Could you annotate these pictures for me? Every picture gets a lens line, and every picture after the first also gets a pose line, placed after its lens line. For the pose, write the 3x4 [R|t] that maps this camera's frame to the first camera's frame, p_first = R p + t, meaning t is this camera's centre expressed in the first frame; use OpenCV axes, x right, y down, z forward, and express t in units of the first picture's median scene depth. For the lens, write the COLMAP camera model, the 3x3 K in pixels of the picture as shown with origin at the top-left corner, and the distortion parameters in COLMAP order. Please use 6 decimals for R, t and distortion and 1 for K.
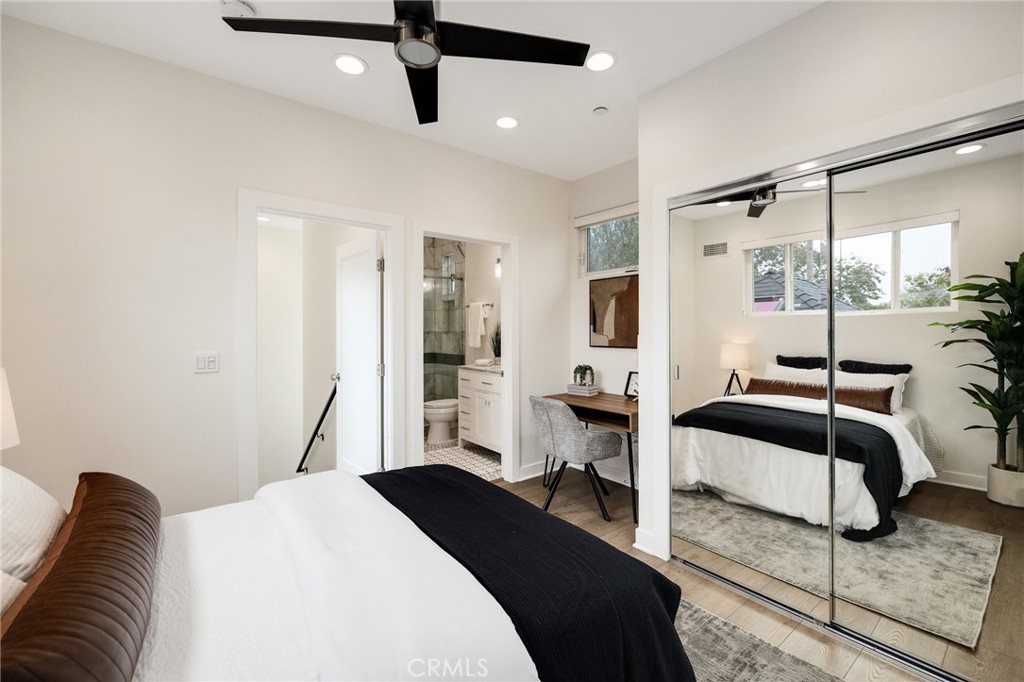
lens RADIAL K [[461.6, 0, 514.6], [0, 461.6, 342.7], [0, 0, 1]] dist [-0.001776, -0.000121]
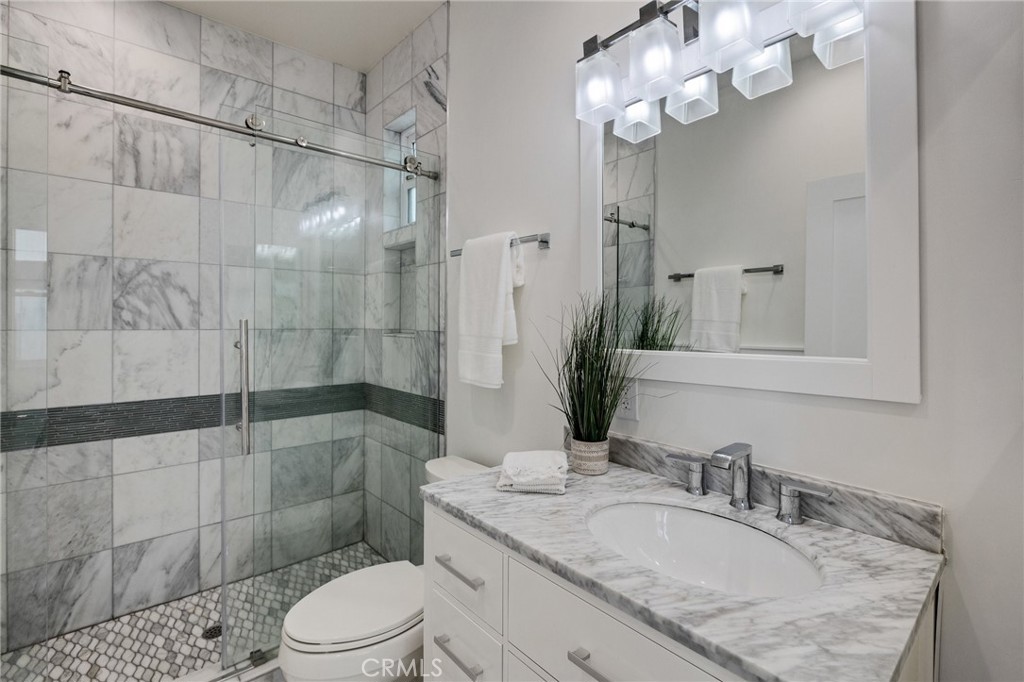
lens RADIAL K [[461.6, 0, 514.6], [0, 461.6, 342.7], [0, 0, 1]] dist [-0.001776, -0.000121]
pose [[0.997843, 0.005396, 0.065428, -0.078884], [-0.006367, 0.999873, 0.014629, -0.020298], [-0.065340, -0.015014, 0.997750, 0.654266]]
